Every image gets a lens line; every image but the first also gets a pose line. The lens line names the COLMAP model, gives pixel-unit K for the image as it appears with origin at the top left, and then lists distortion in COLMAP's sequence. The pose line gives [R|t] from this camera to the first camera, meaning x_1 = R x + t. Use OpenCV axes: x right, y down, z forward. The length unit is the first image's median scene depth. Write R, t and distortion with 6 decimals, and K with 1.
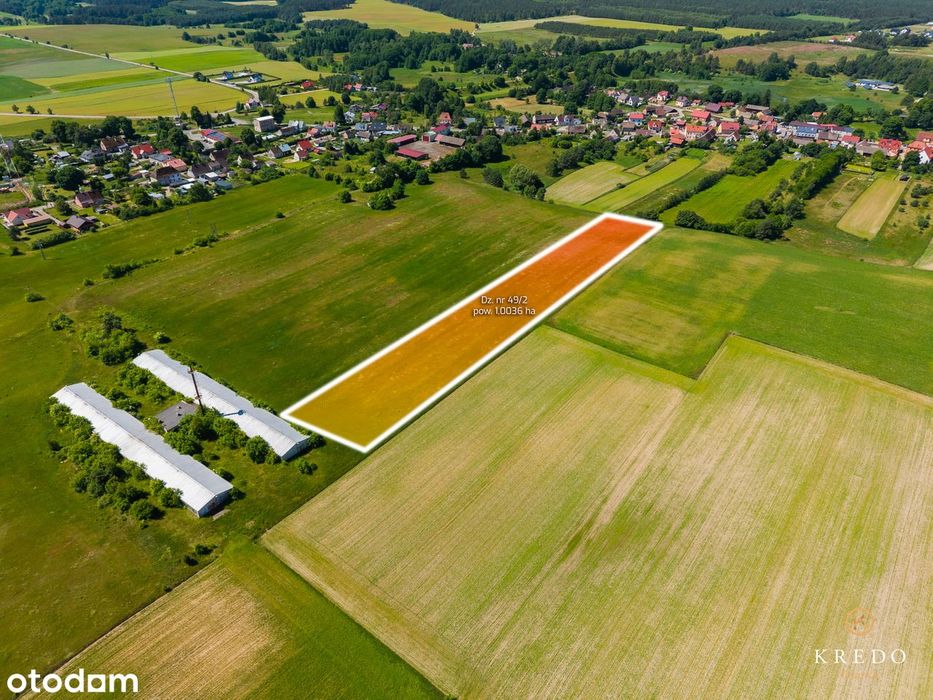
lens RADIAL K [[624.2, 0, 468.4], [0, 624.2, 350.8], [0, 0, 1]] dist [0.029263, -0.024629]
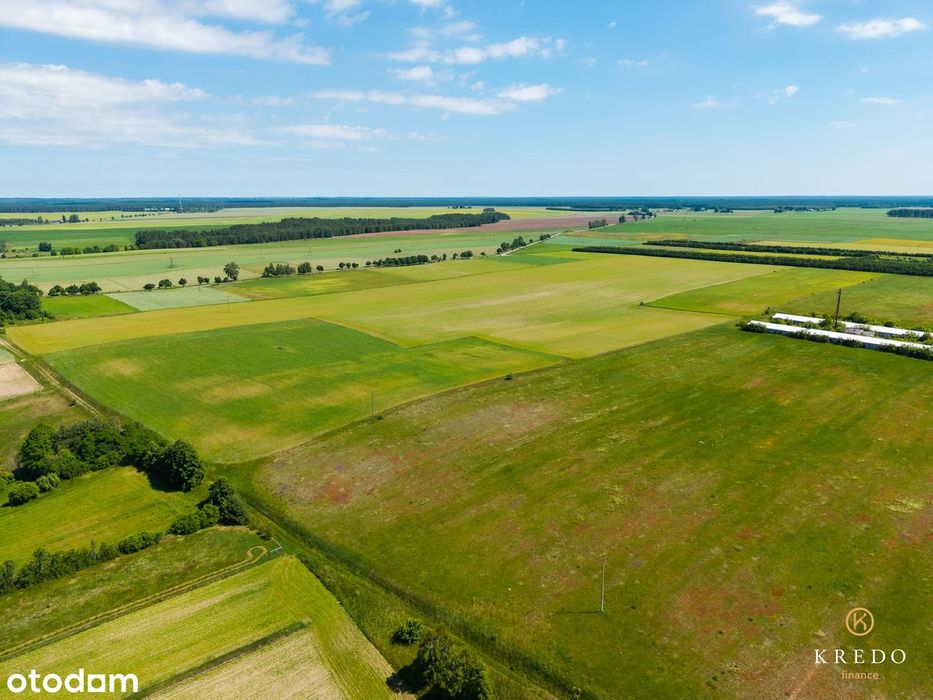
lens RADIAL K [[624.2, 0, 468.4], [0, 624.2, 350.8], [0, 0, 1]] dist [0.029263, -0.024629]
pose [[-0.979836, -0.049519, 0.193572, 0.105748], [0.107134, 0.687555, 0.718185, -0.836023], [-0.168655, 0.724442, -0.668386, 1.798626]]
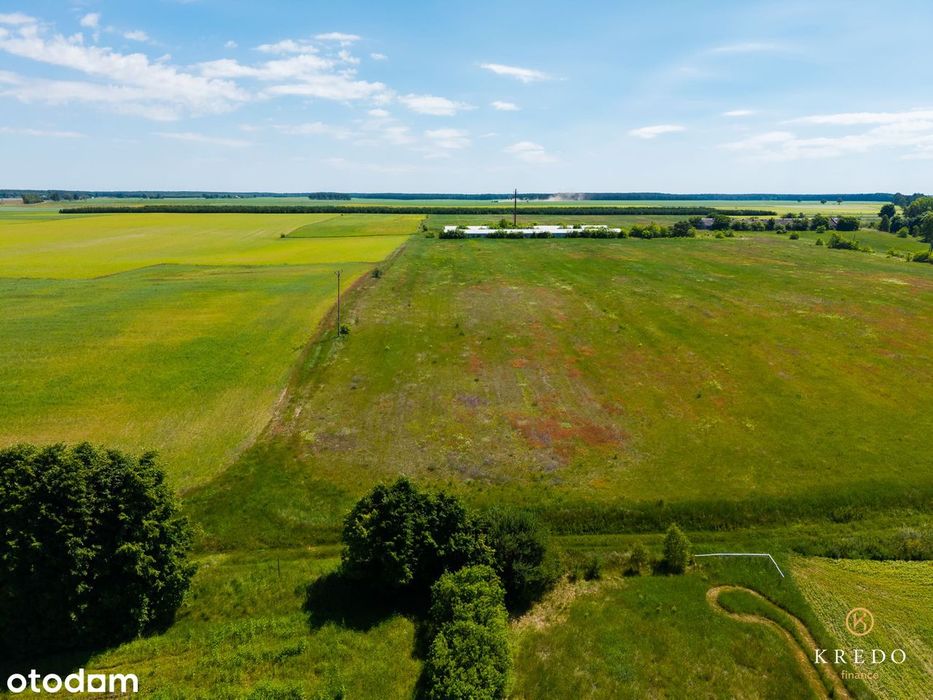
lens RADIAL K [[619.7, 0, 468.2], [0, 619.7, 348.5], [0, 0, 1]] dist [0.080406, -0.109001]
pose [[-0.778301, 0.142300, -0.611555, 0.533327], [-0.347433, 0.713686, 0.608229, -0.478453], [0.523009, 0.685859, -0.506022, 1.594356]]
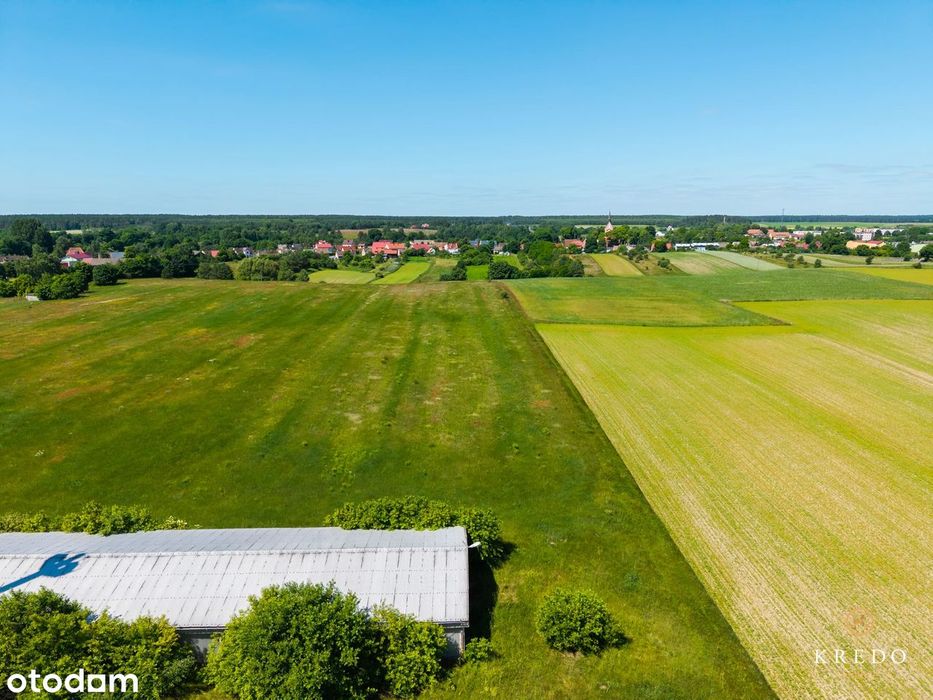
lens RADIAL K [[619.7, 0, 468.2], [0, 619.7, 348.5], [0, 0, 1]] dist [0.080406, -0.109001]
pose [[0.781414, -0.130566, 0.610200, -0.313652], [0.339196, 0.909657, -0.239728, 0.106385], [-0.523773, 0.394304, 0.755107, 0.638064]]
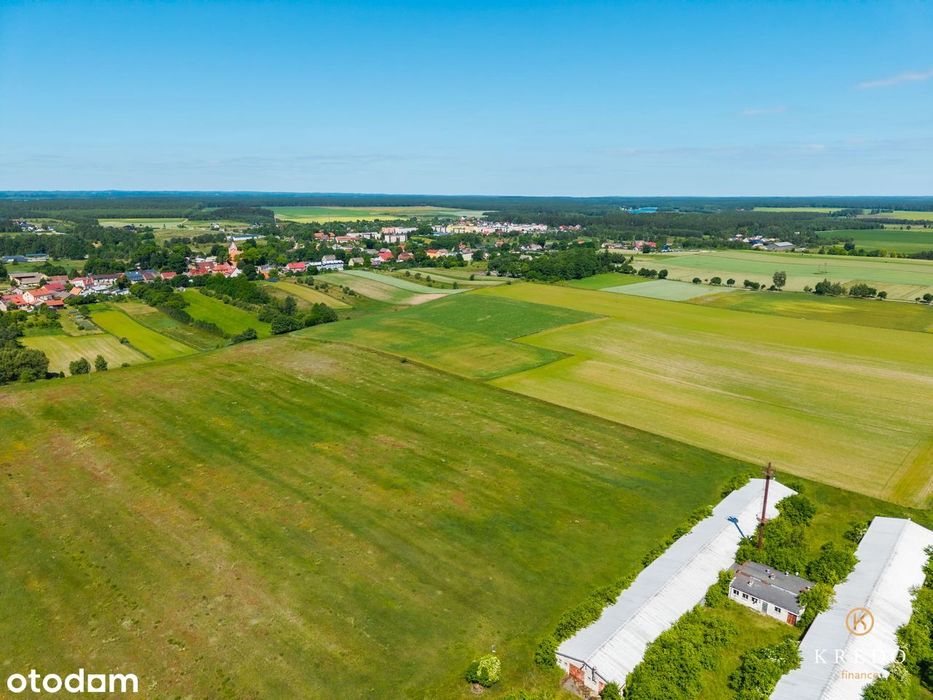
lens RADIAL K [[624.2, 0, 468.4], [0, 624.2, 350.8], [0, 0, 1]] dist [0.029263, -0.024629]
pose [[0.110607, -0.248741, 0.962234, -0.830849], [0.532192, 0.832494, 0.154028, -0.256498], [-0.839367, 0.495057, 0.224458, 0.838286]]
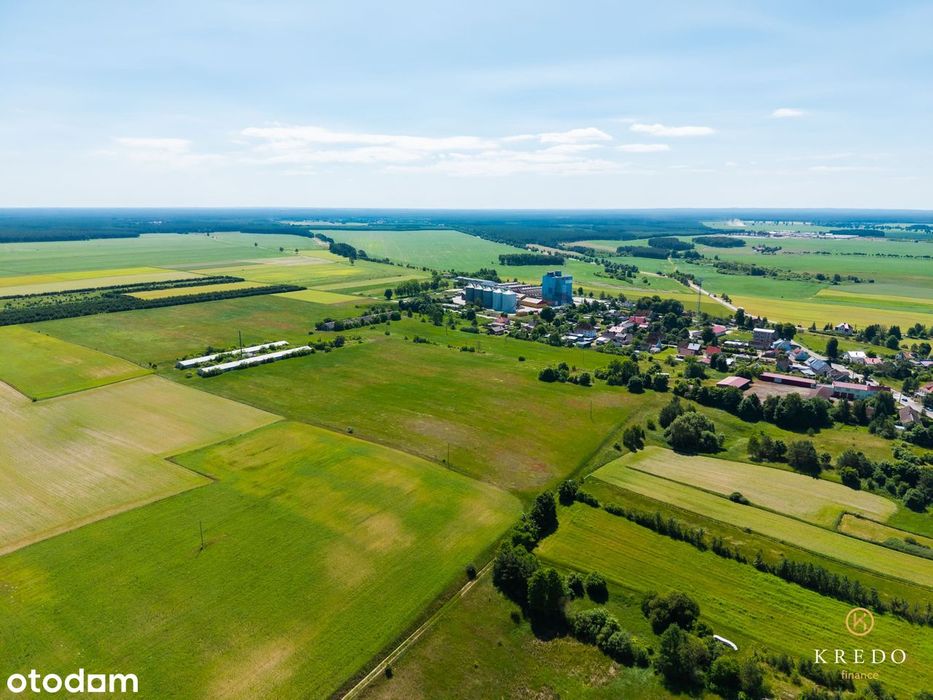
lens RADIAL K [[619.7, 0, 468.2], [0, 619.7, 348.5], [0, 0, 1]] dist [0.080406, -0.109001]
pose [[-0.006252, 0.218693, -0.975774, 1.389679], [-0.543789, 0.818156, 0.186851, -0.623264], [0.839199, 0.531783, 0.113808, 1.162473]]
